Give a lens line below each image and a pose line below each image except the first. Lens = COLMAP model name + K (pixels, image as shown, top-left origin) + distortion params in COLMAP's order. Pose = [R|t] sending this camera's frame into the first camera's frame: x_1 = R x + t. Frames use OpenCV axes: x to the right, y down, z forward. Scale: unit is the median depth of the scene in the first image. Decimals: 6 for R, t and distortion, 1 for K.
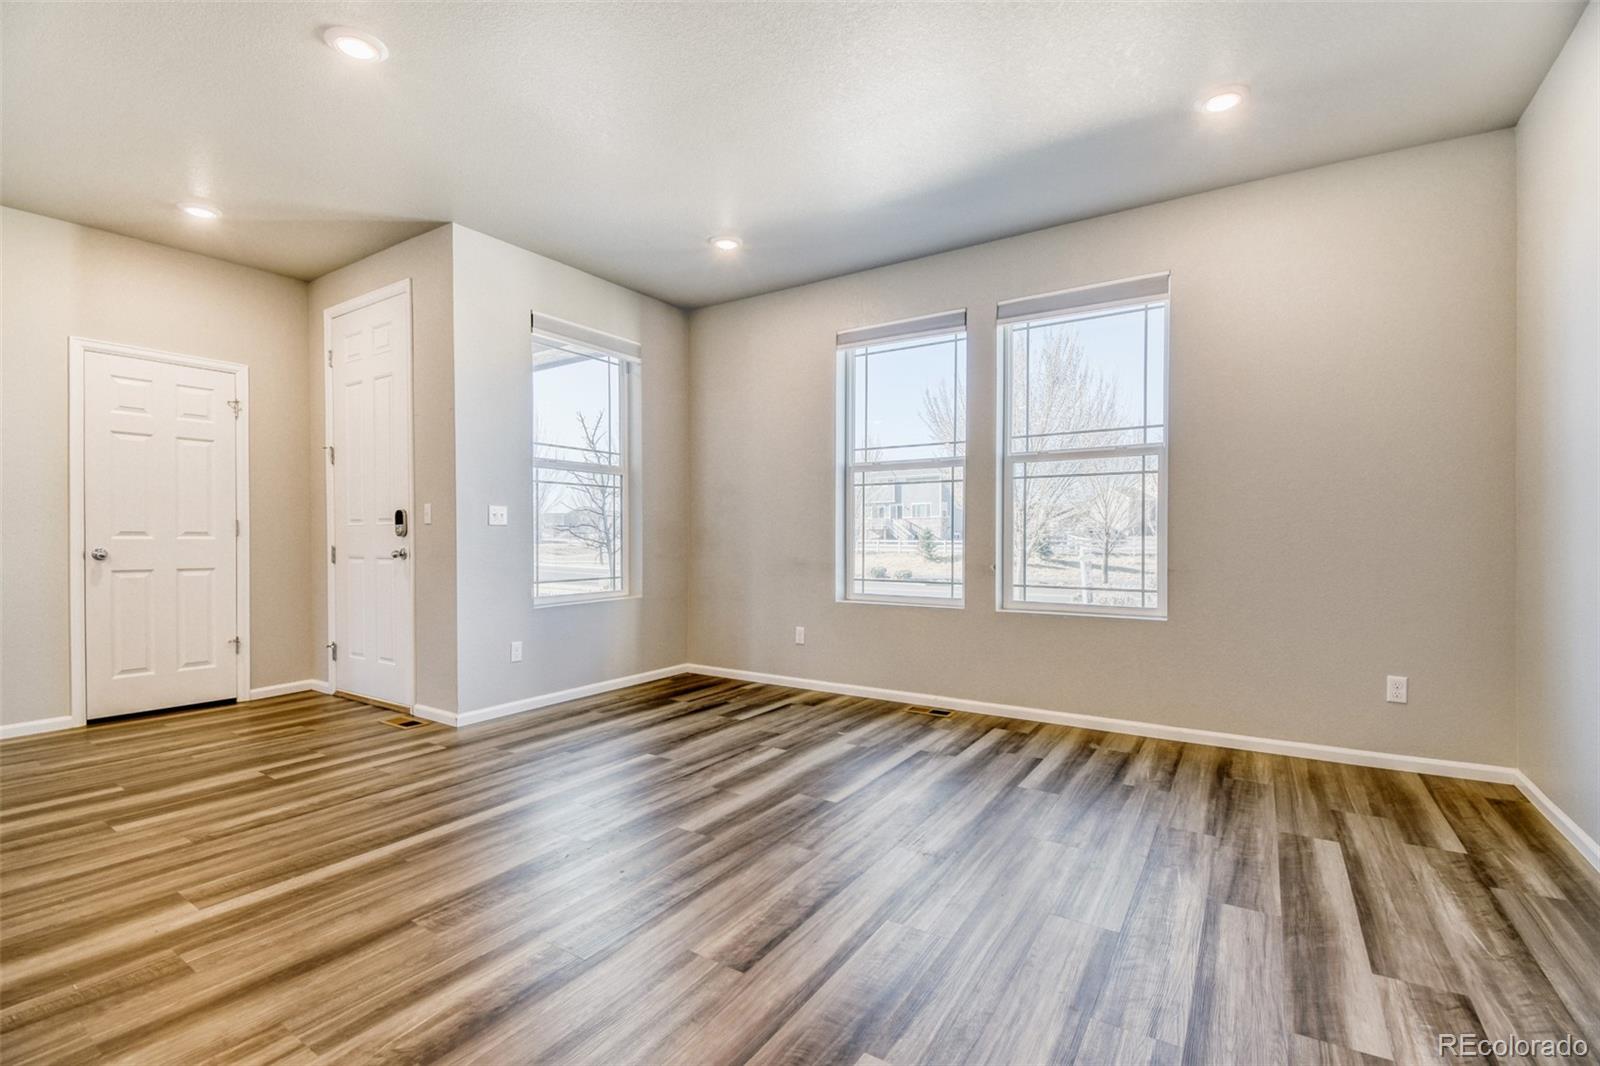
lens RADIAL K [[721.0, 0, 795.9], [0, 721.0, 542.9], [0, 0, 1]] dist [0.023742, -0.029438]
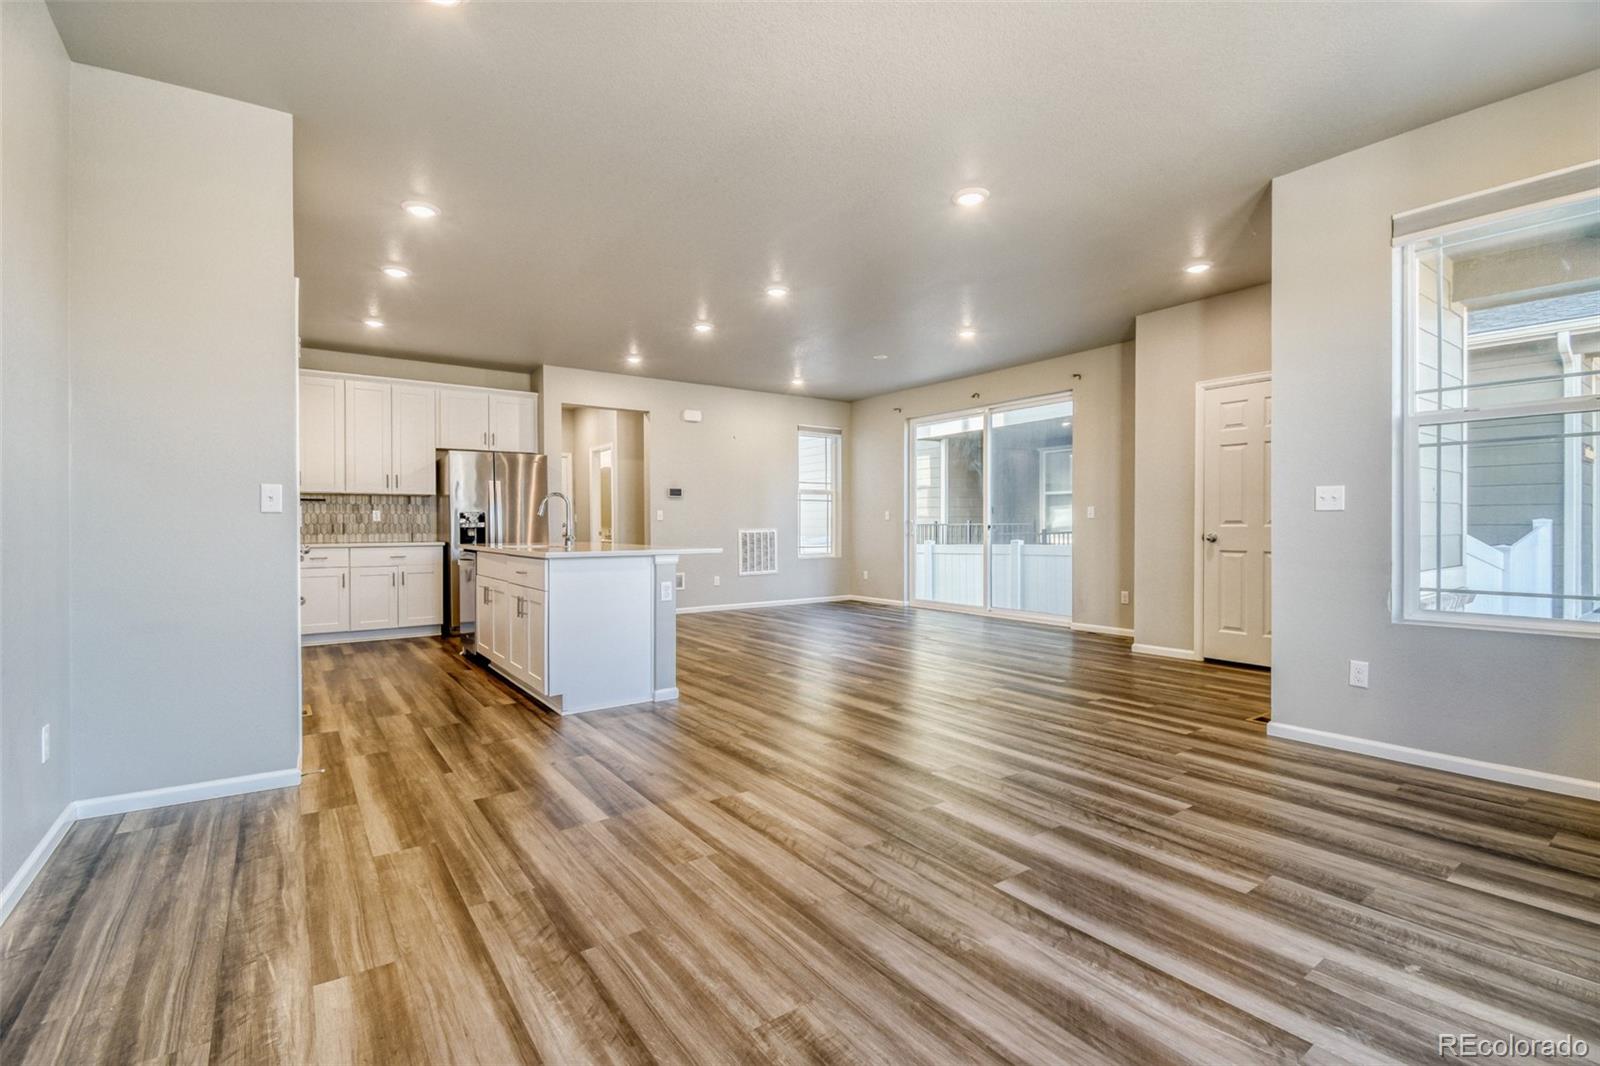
lens RADIAL K [[721.0, 0, 795.9], [0, 721.0, 542.9], [0, 0, 1]] dist [0.023742, -0.029438]
pose [[-0.380849, 0.022345, -0.924367, 0.585871], [-0.000719, 0.999701, 0.024462, -0.007311], [0.924637, 0.009981, -0.380719, 0.788945]]
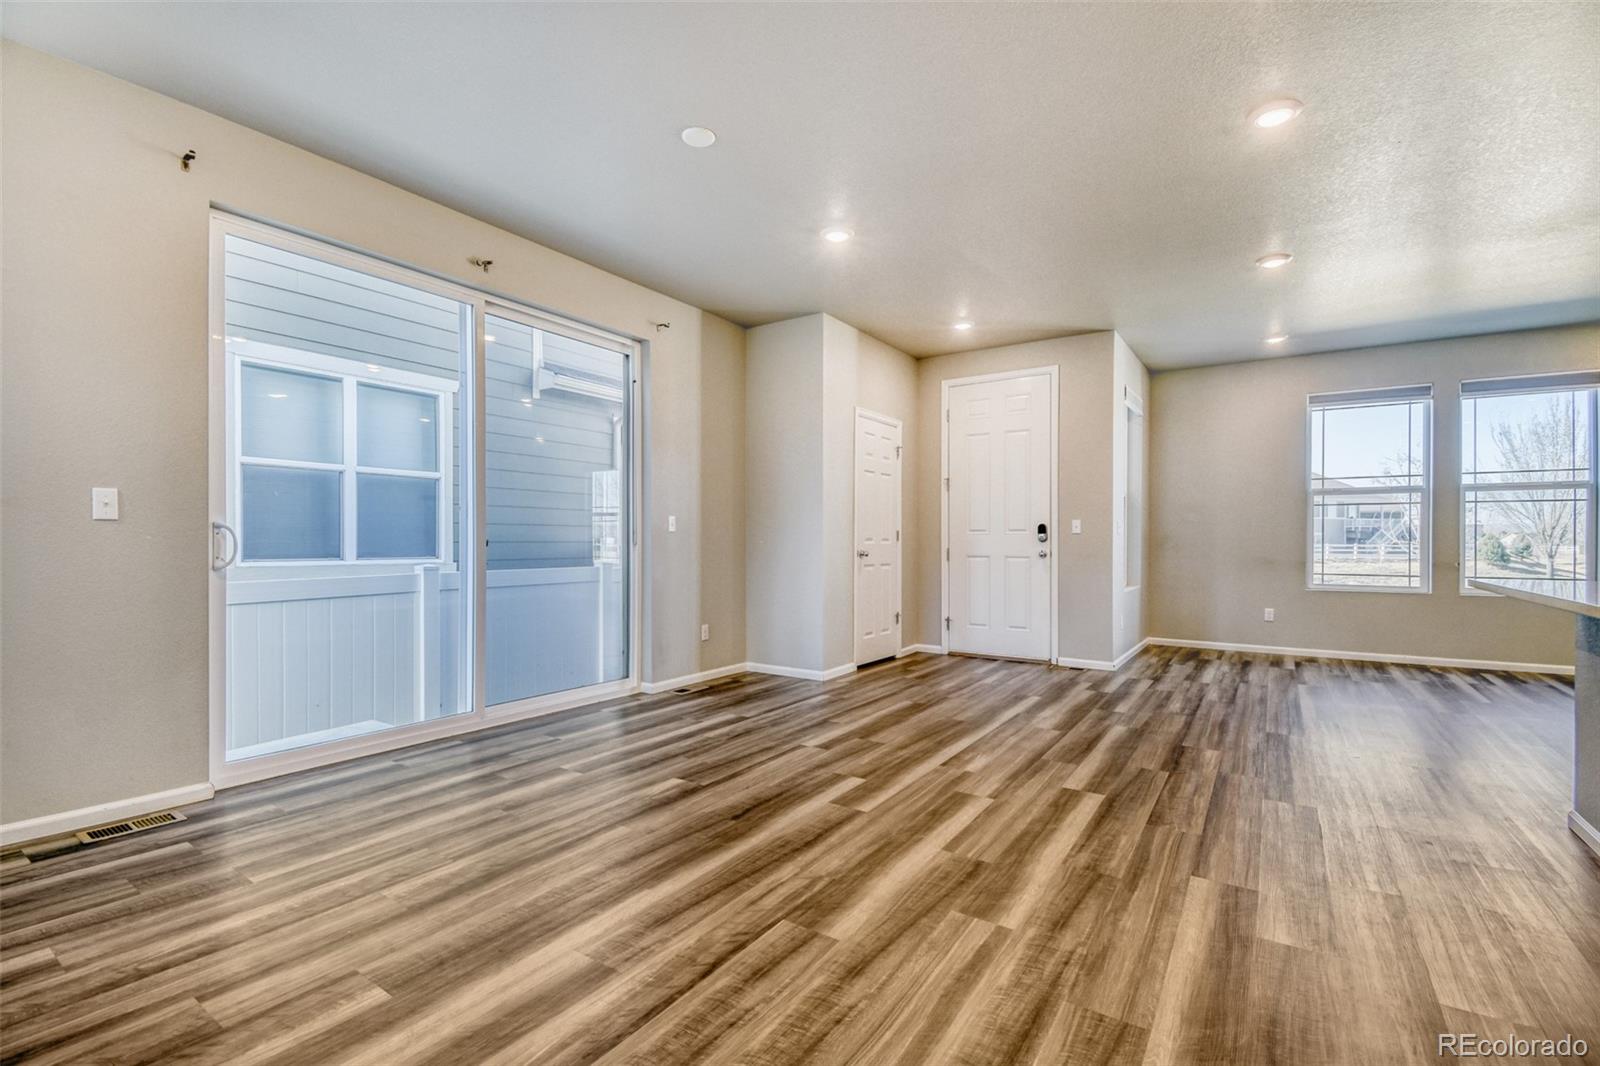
lens RADIAL K [[721.0, 0, 795.9], [0, 721.0, 542.9], [0, 0, 1]] dist [0.023742, -0.029438]
pose [[0.999845, 0.002104, -0.017483, -1.072728], [-0.002202, 0.999982, -0.005598, 0.001887], [0.017471, 0.005636, 0.999831, -0.478267]]
